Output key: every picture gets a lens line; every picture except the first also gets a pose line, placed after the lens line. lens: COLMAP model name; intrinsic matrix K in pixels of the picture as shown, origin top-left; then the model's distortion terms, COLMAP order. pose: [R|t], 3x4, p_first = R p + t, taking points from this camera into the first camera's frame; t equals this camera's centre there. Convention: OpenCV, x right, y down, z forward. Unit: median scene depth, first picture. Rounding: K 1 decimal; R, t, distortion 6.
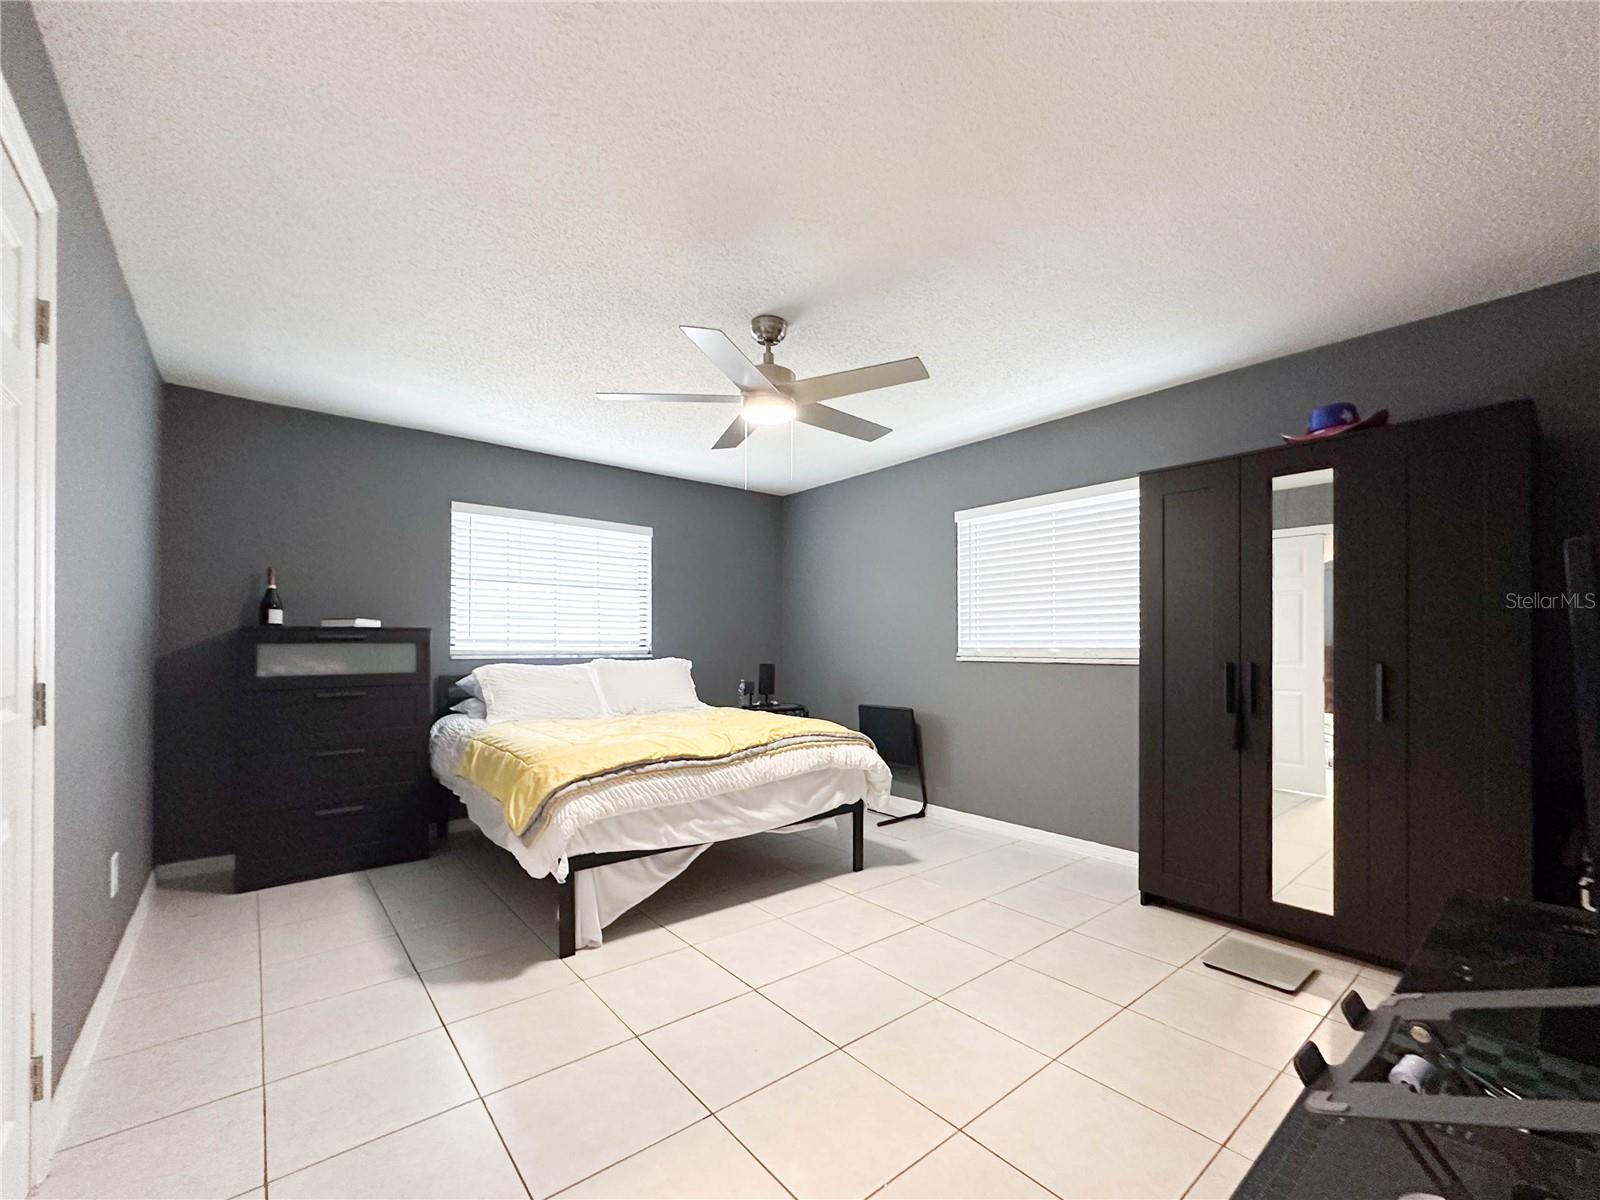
lens RADIAL K [[670.5, 0, 805.1], [0, 670.5, 641.2], [0, 0, 1]] dist [-0.000739, -0.000217]
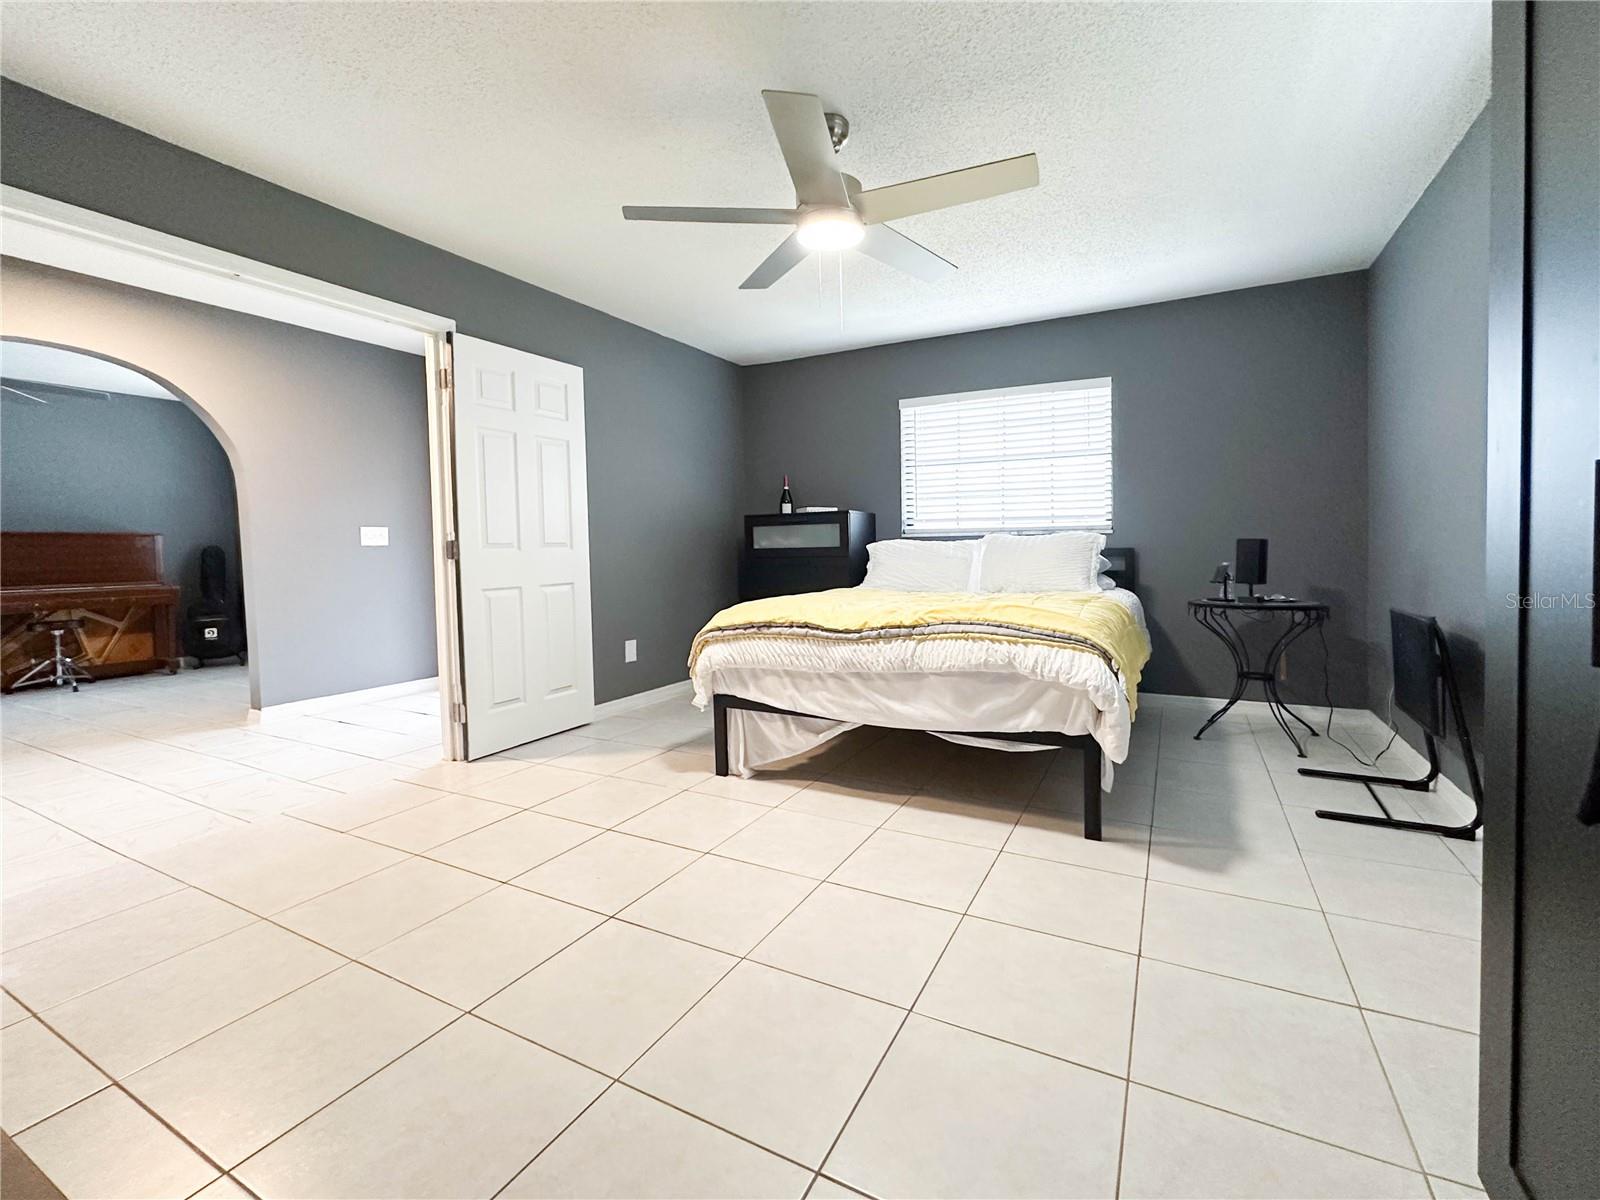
lens RADIAL K [[670.3, 0, 843.4], [0, 670.3, 570.8], [0, 0, 1]] dist [0.000810, 0.000159]
pose [[0.405954, 0.026371, -0.913513, 0.692961], [0.023504, 0.998952, 0.039282, 0.051849], [0.913591, -0.037418, 0.404908, 0.611675]]
